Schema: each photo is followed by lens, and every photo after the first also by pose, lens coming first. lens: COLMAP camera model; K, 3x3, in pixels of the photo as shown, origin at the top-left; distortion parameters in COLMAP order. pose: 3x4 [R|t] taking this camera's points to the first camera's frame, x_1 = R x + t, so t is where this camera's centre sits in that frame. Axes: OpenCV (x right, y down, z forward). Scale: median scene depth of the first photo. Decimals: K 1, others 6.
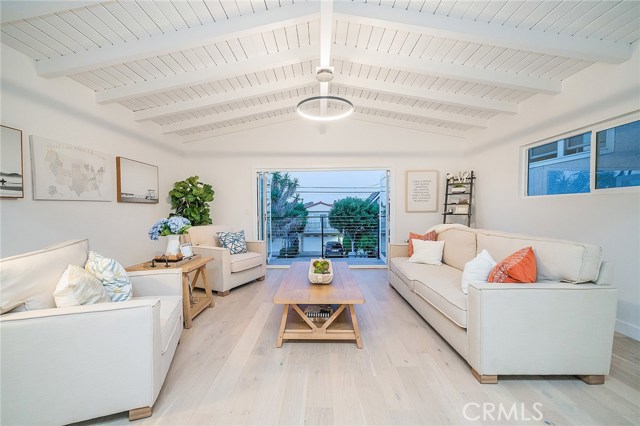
lens RADIAL K [[236.8, 0, 320.0], [0, 236.8, 213.0], [0, 0, 1]] dist [-0.000425, -0.000014]
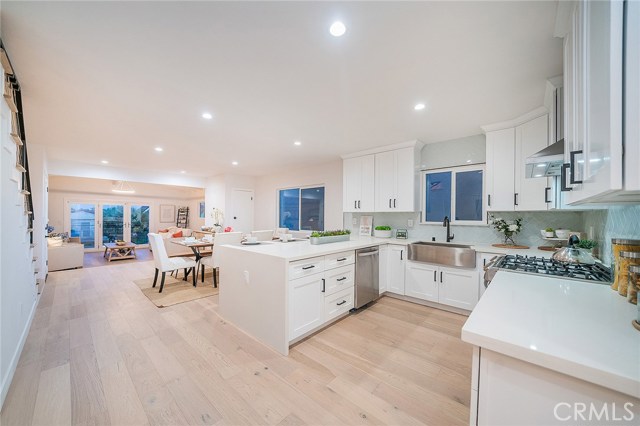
lens RADIAL K [[235.5, 0, 320.0], [0, 235.5, 213.0], [0, 0, 1]] dist [-0.017279, 0.000000]
pose [[0.659092, 0.014297, 0.751927, -0.336473], [0.003669, 0.999746, -0.022225, -0.038987], [-0.752054, 0.017407, 0.658872, -1.741289]]
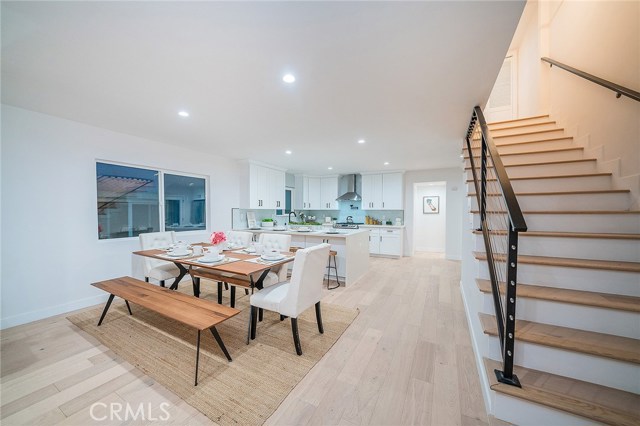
lens RADIAL K [[220.5, 0, 320.0], [0, 220.5, 213.0], [0, 0, 1]] dist [0.000073, -0.000004]
pose [[-0.882905, 0.006485, 0.469507, -0.314876], [0.016538, 0.999714, 0.017290, -0.061758], [-0.469260, 0.023030, -0.882760, -0.167289]]
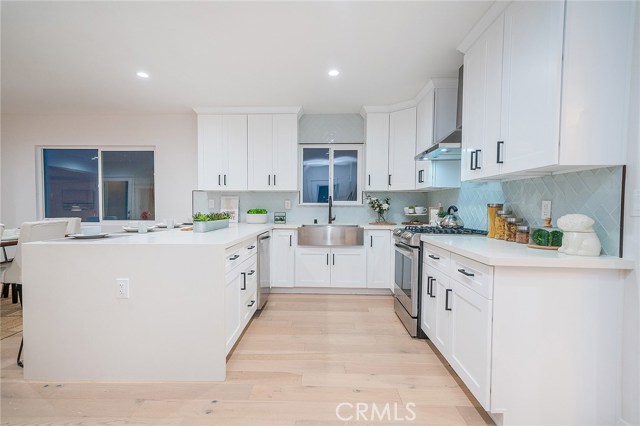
lens RADIAL K [[325.9, 0, 320.0], [0, 325.9, 213.0], [0, 0, 1]] dist [0.016112, 0.000349]
pose [[0.010396, -0.020331, 0.999739, -0.508427], [0.013323, 0.999707, 0.020192, -0.008036], [-0.999857, 0.013110, 0.010664, -1.493632]]
